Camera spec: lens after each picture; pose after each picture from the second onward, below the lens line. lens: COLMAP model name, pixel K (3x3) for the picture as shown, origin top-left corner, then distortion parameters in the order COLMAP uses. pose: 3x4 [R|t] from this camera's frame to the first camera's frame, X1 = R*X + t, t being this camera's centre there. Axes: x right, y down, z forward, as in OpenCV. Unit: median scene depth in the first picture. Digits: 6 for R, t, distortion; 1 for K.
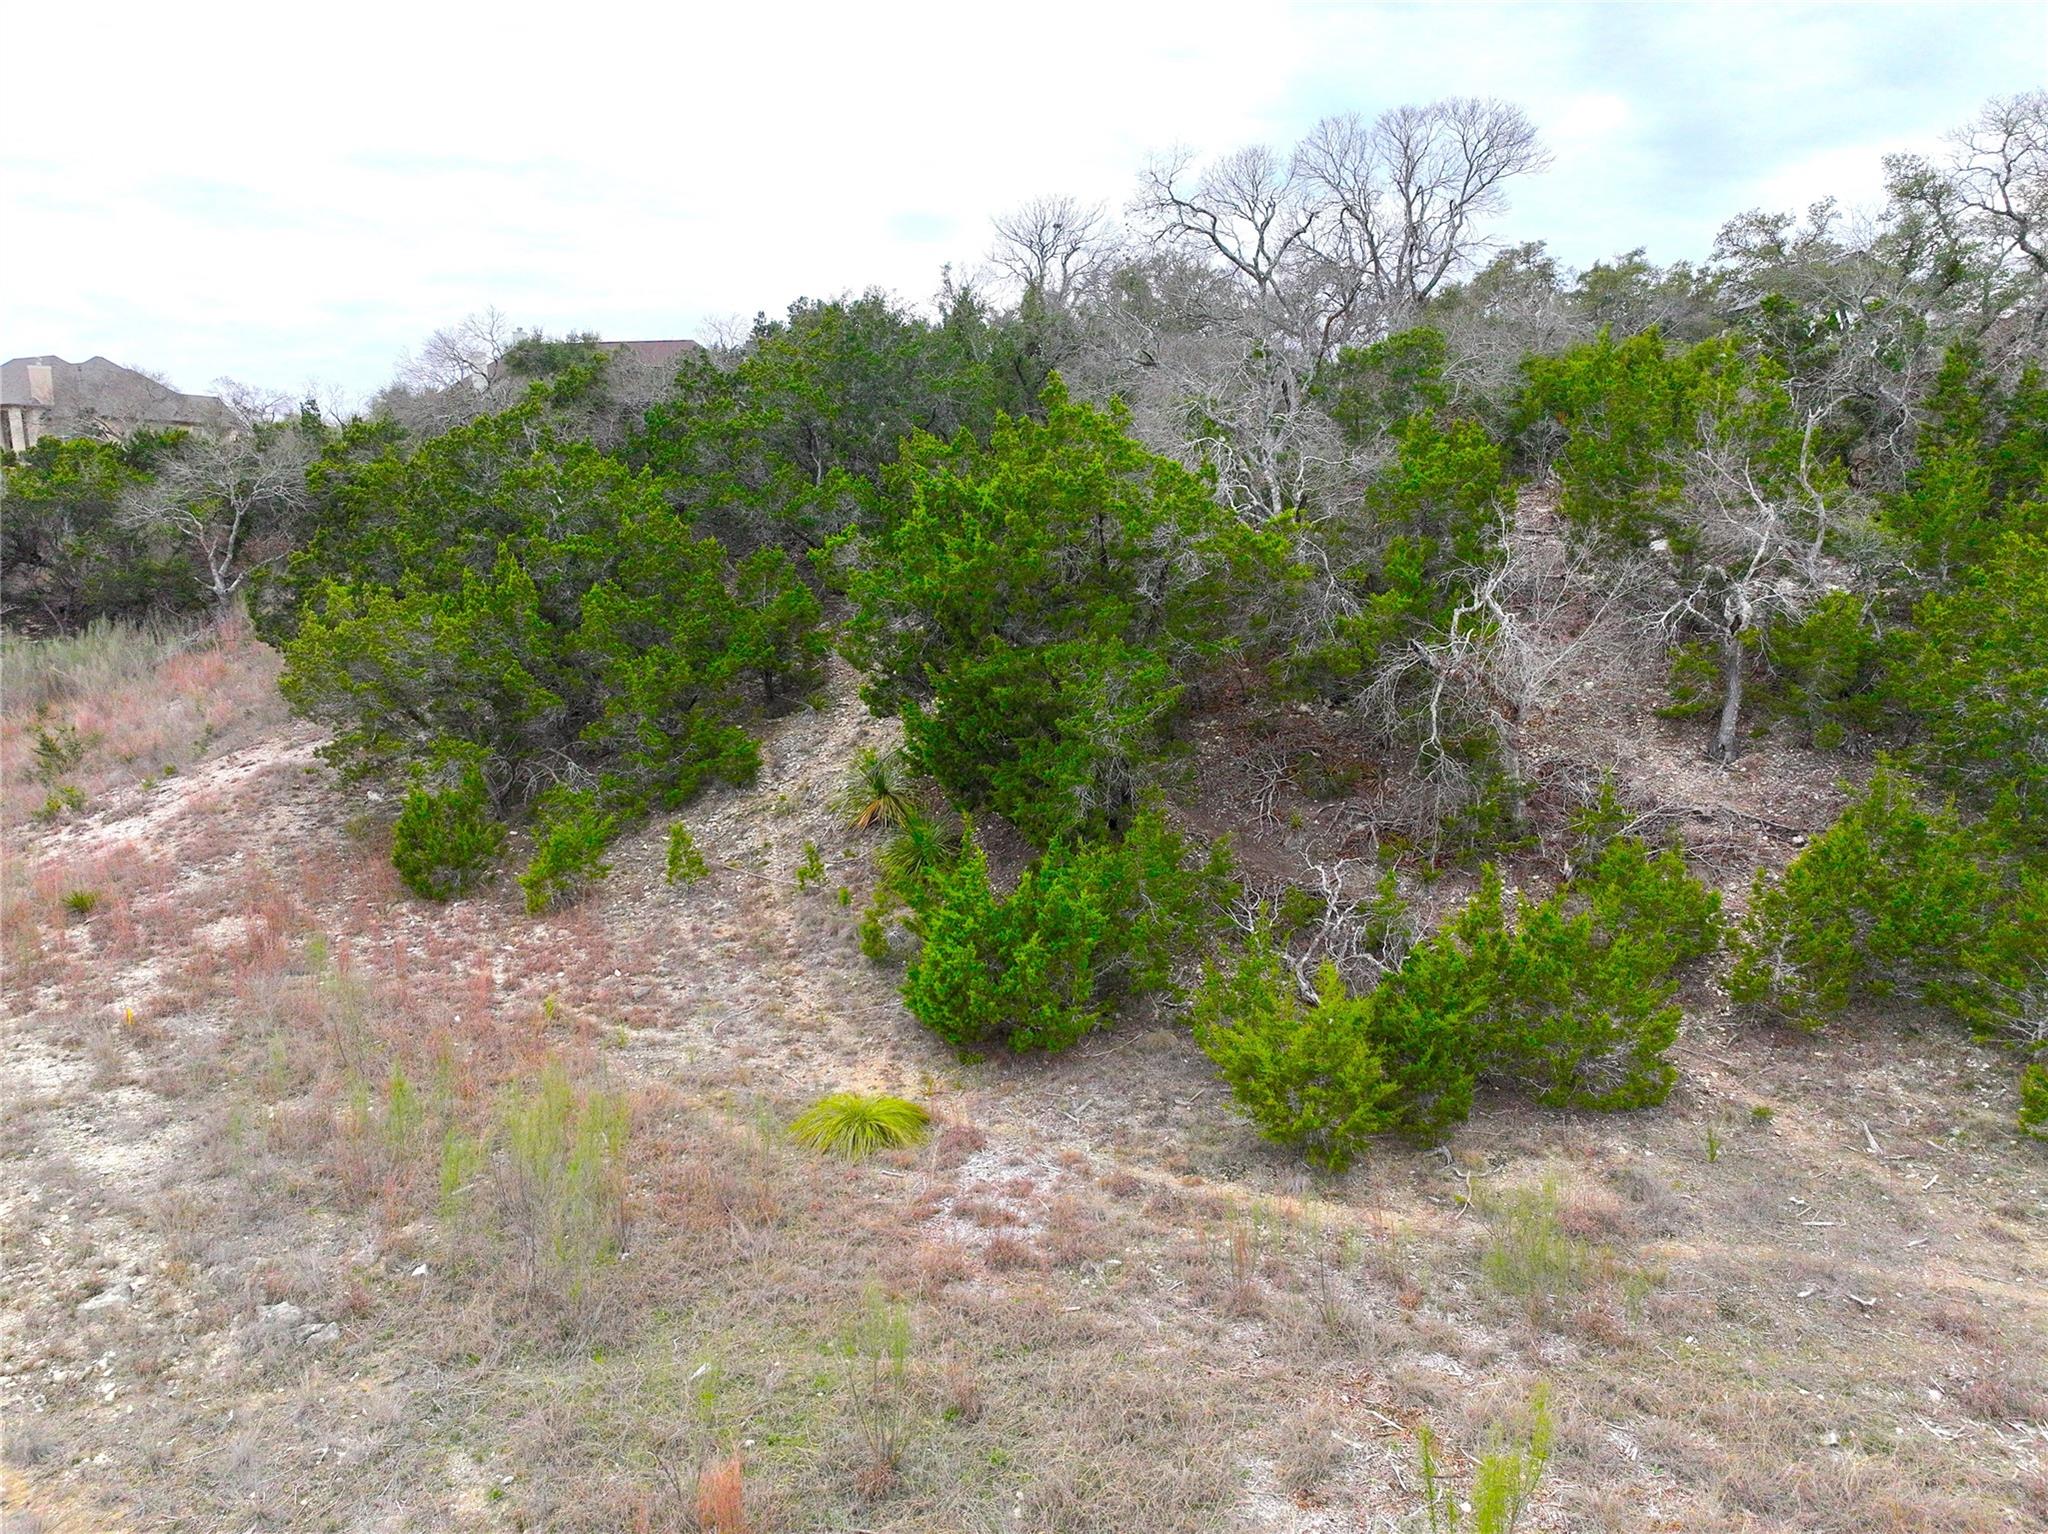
lens RADIAL K [[1441.5, 0, 1033.6], [0, 1441.5, 773.2], [0, 0, 1]] dist [-0.005793, 0.023460]
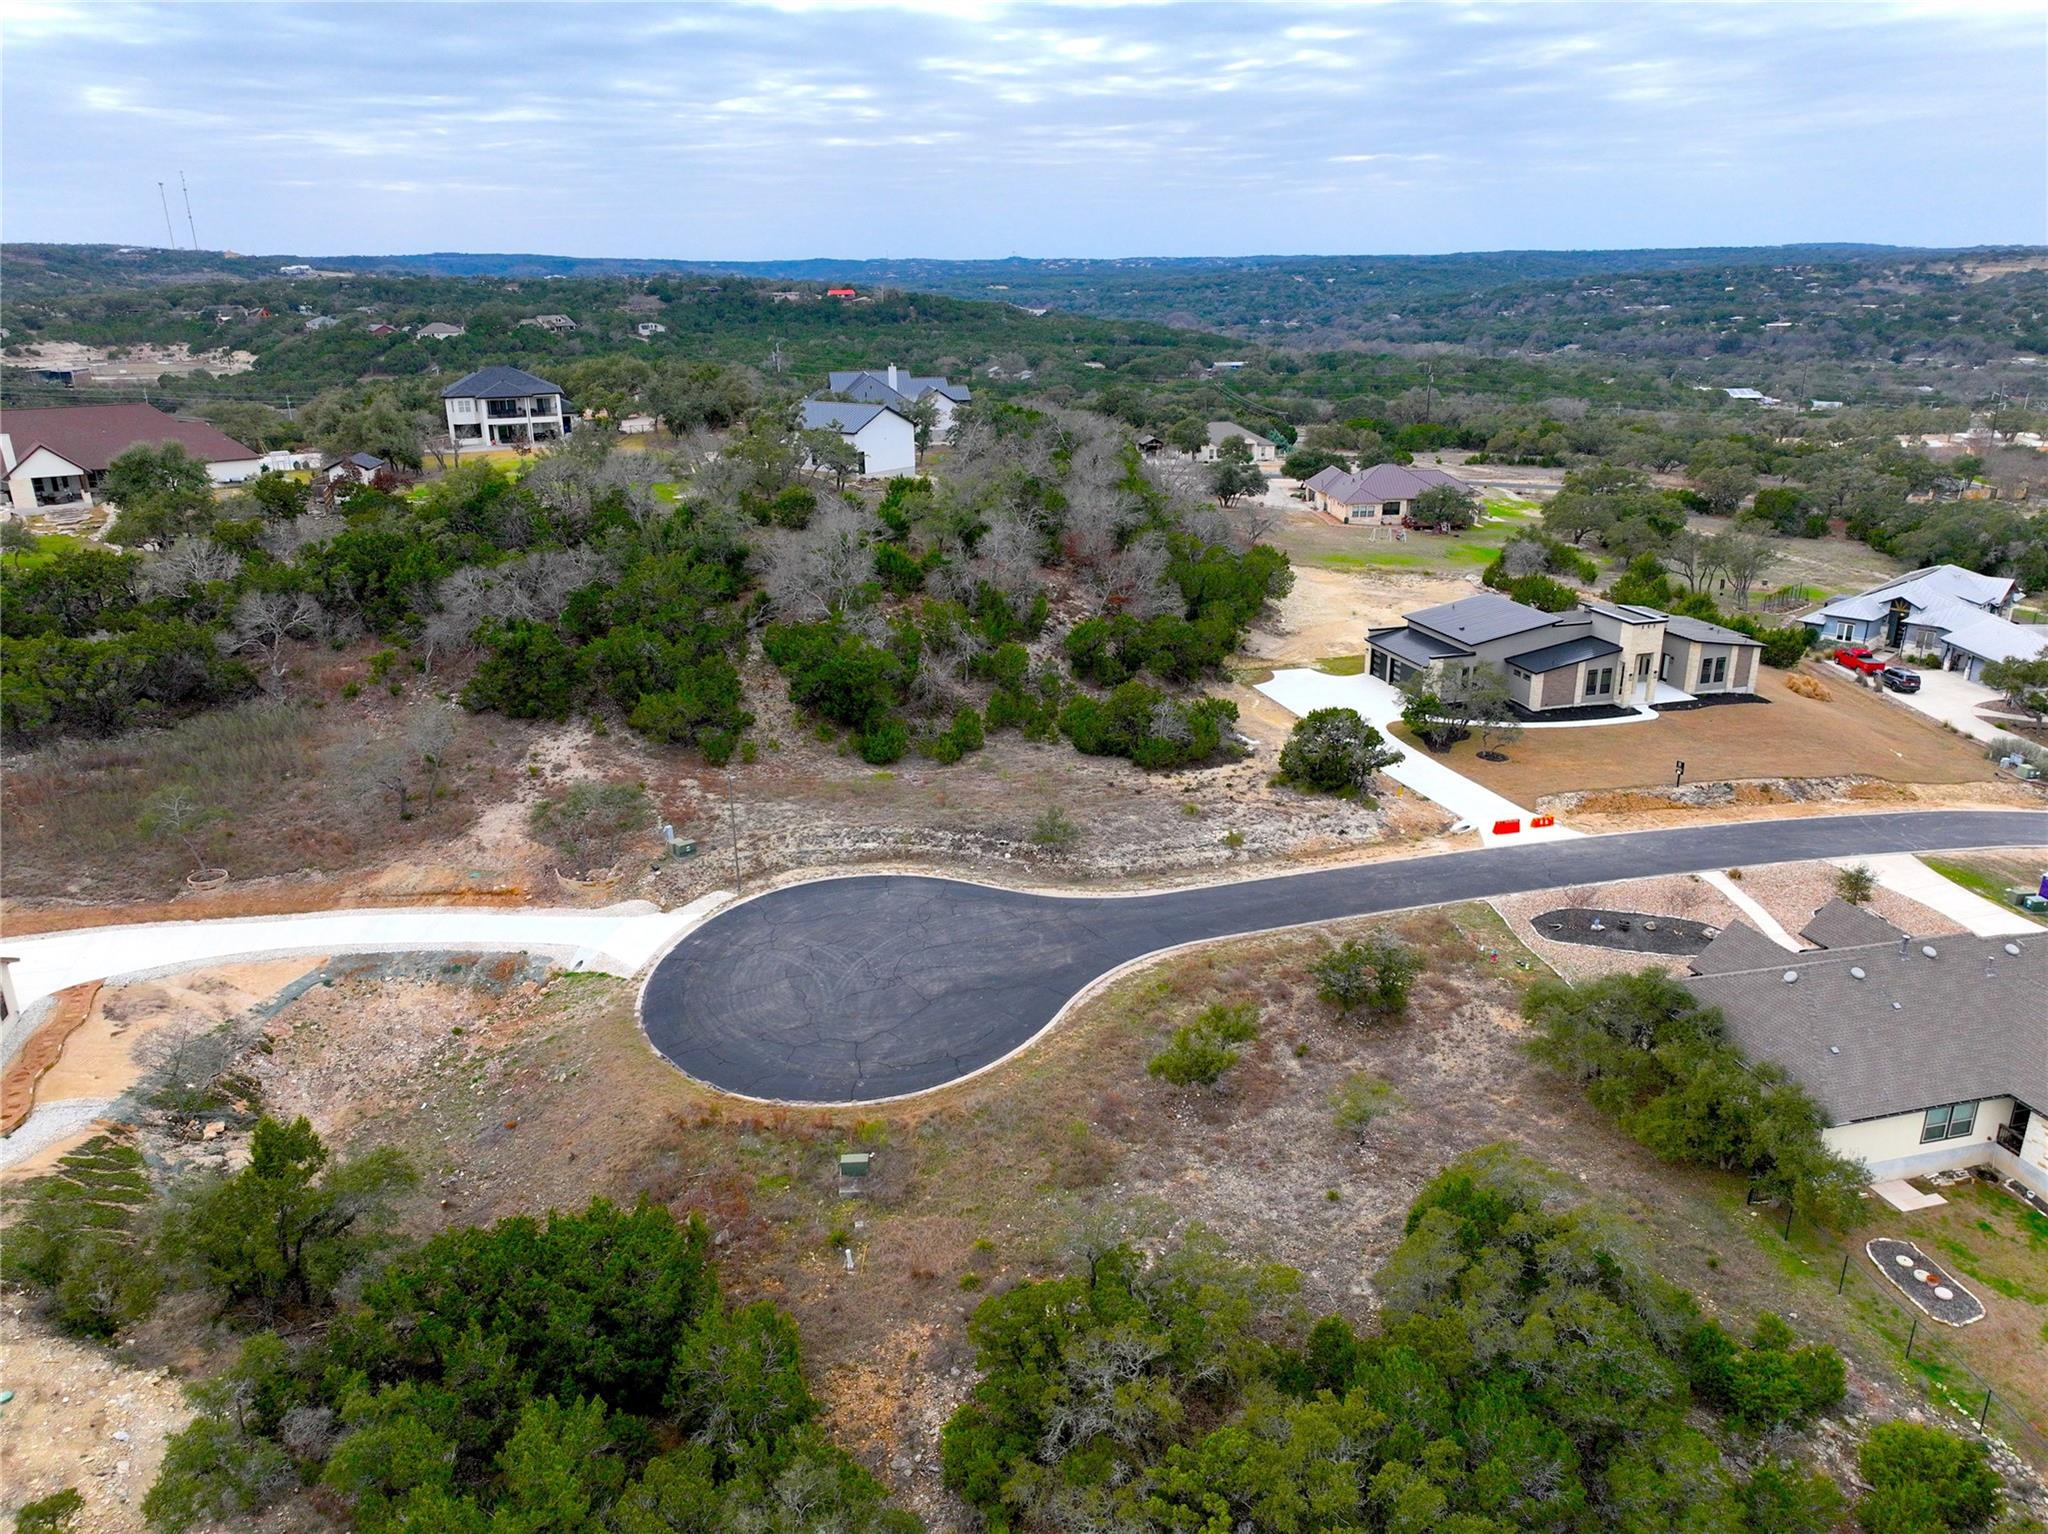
lens RADIAL K [[1441.5, 0, 1022.1], [0, 1441.5, 773.3], [0, 0, 1]] dist [-0.005793, 0.023460]
pose [[0.761769, -0.215121, 0.611090, -2.873677], [0.111297, 0.972692, 0.203675, -0.807275], [-0.638217, -0.087141, 0.764909, -3.450307]]
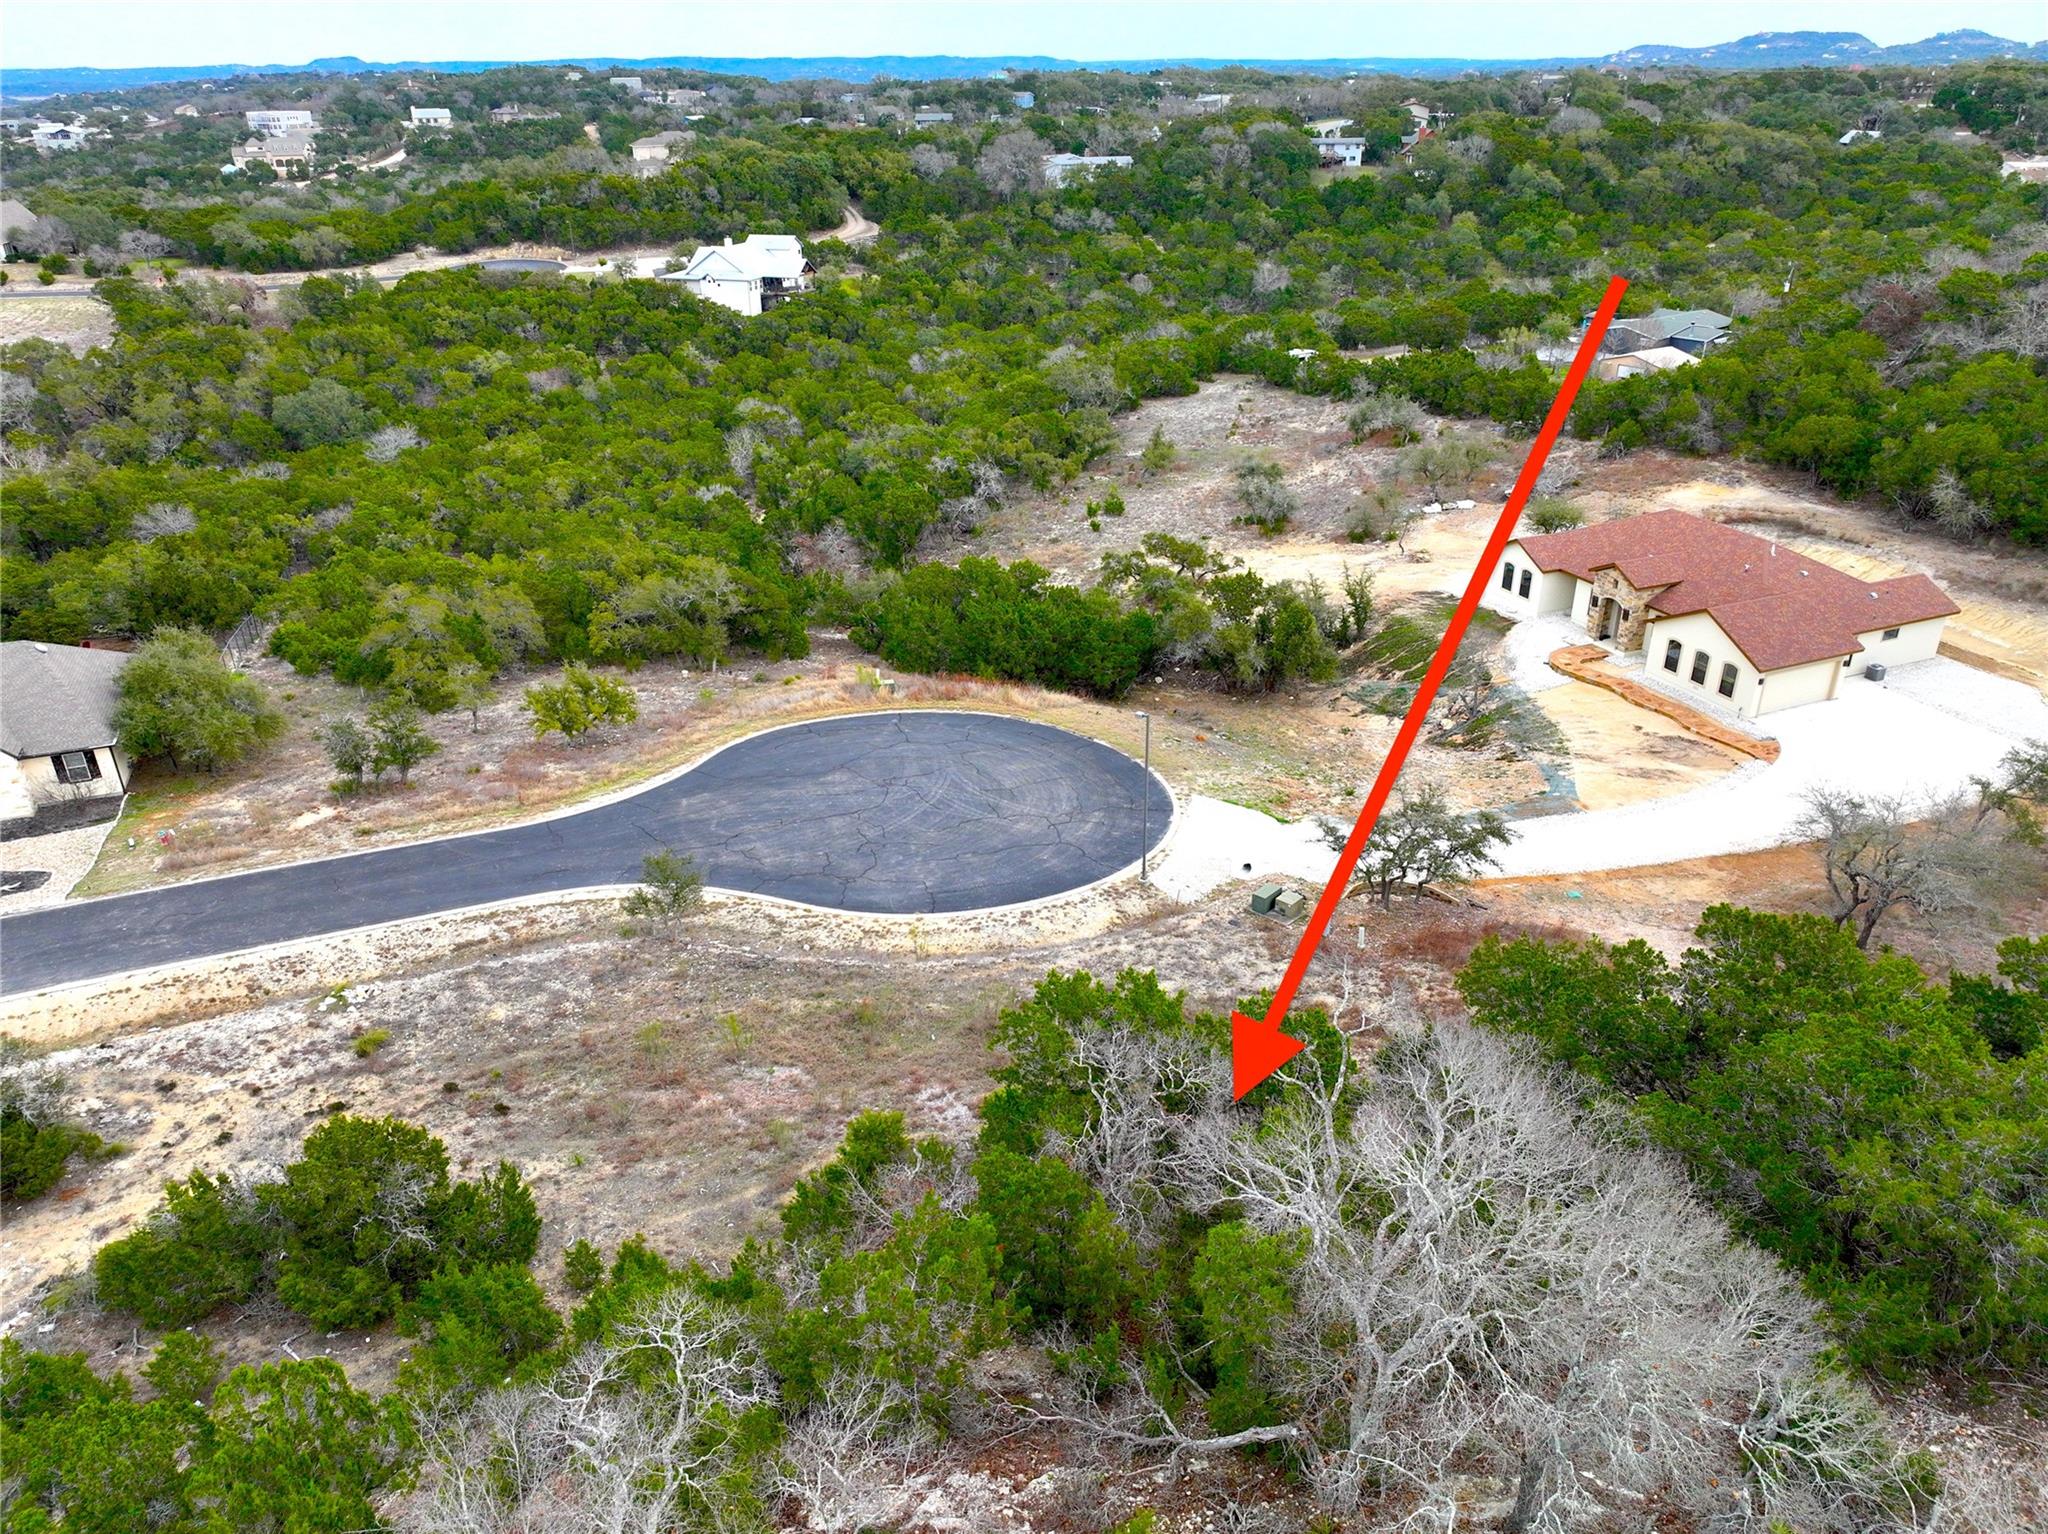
lens RADIAL K [[1441.5, 0, 1025.8], [0, 1441.5, 776.9], [0, 0, 1]] dist [-0.005793, 0.023460]
pose [[-0.671693, 0.342355, -0.656979, 1.219704], [-0.108536, 0.831770, 0.544407, -1.482347], [0.732836, 0.436980, -0.521537, 1.805364]]
